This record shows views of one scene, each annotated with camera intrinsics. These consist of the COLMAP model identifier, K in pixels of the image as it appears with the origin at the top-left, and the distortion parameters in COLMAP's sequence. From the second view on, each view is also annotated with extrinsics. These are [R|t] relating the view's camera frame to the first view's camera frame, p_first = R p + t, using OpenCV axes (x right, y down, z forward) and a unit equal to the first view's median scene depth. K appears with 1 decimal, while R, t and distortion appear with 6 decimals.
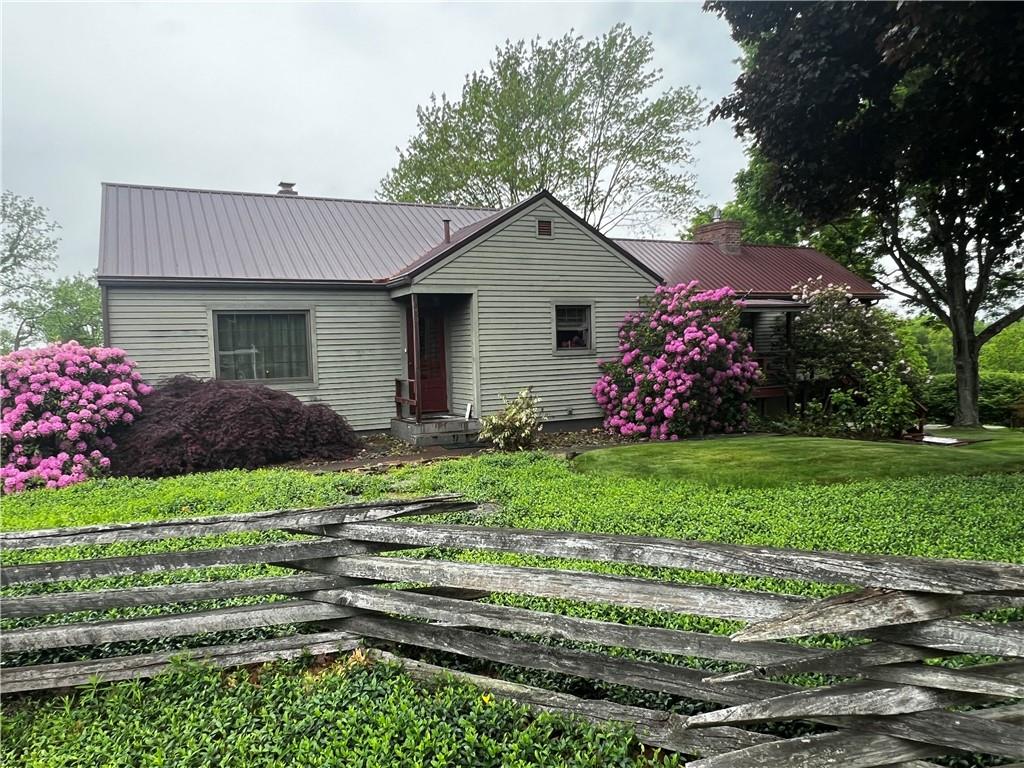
lens RADIAL K [[717.6, 0, 507.8], [0, 717.6, 385.4], [0, 0, 1]] dist [0.028658, 0.002509]
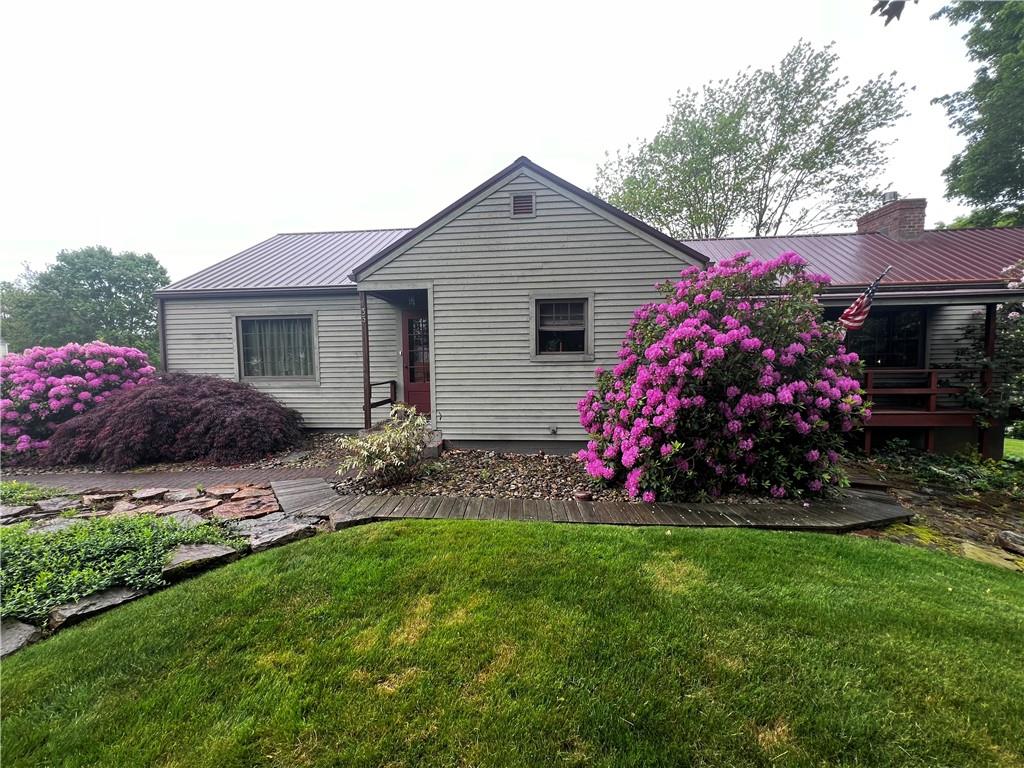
lens RADIAL K [[408.0, 0, 507.1], [0, 408.0, 382.9], [0, 0, 1]] dist [-0.002291, -0.000935]
pose [[0.844756, 0.050389, -0.532774, 0.295626], [-0.039511, 0.998713, 0.031808, -0.030984], [0.533691, -0.005820, 0.845660, 0.601576]]
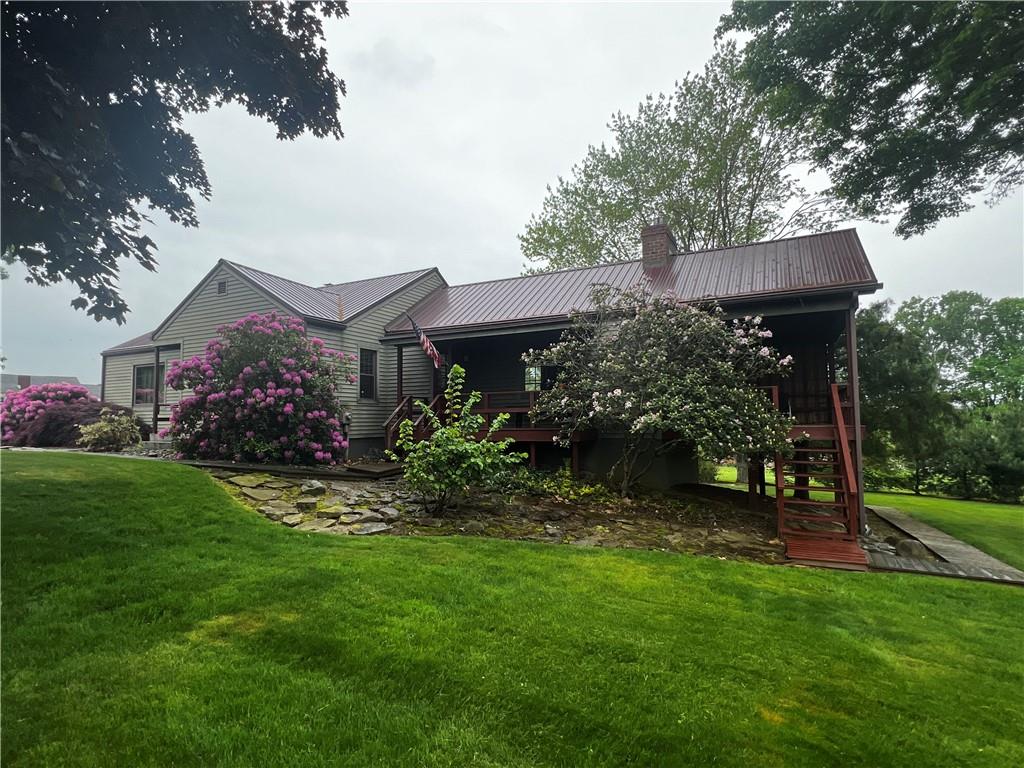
lens RADIAL K [[535.8, 0, 510.7], [0, 535.8, 381.6], [0, 0, 1]] dist [0.002196, 0.000104]
pose [[0.577464, -0.031715, -0.815800, 1.119005], [-0.051724, 0.995817, -0.075326, -0.009488], [0.814776, 0.085695, 0.573408, 0.892786]]
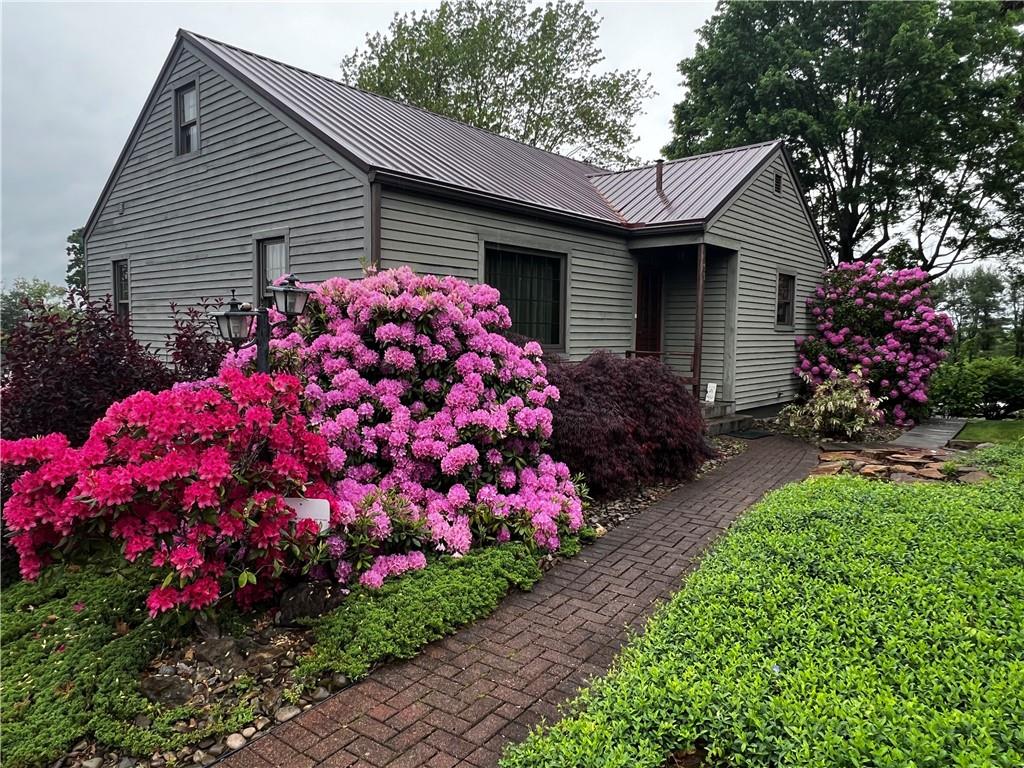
lens RADIAL K [[687.9, 0, 516.4], [0, 687.9, 382.0], [0, 0, 1]] dist [0.004032, 0.000198]
pose [[0.924218, 0.015219, 0.381562, -0.561410], [-0.024100, 0.999538, 0.018507, 0.013830], [-0.381104, -0.026301, 0.924158, 0.345678]]
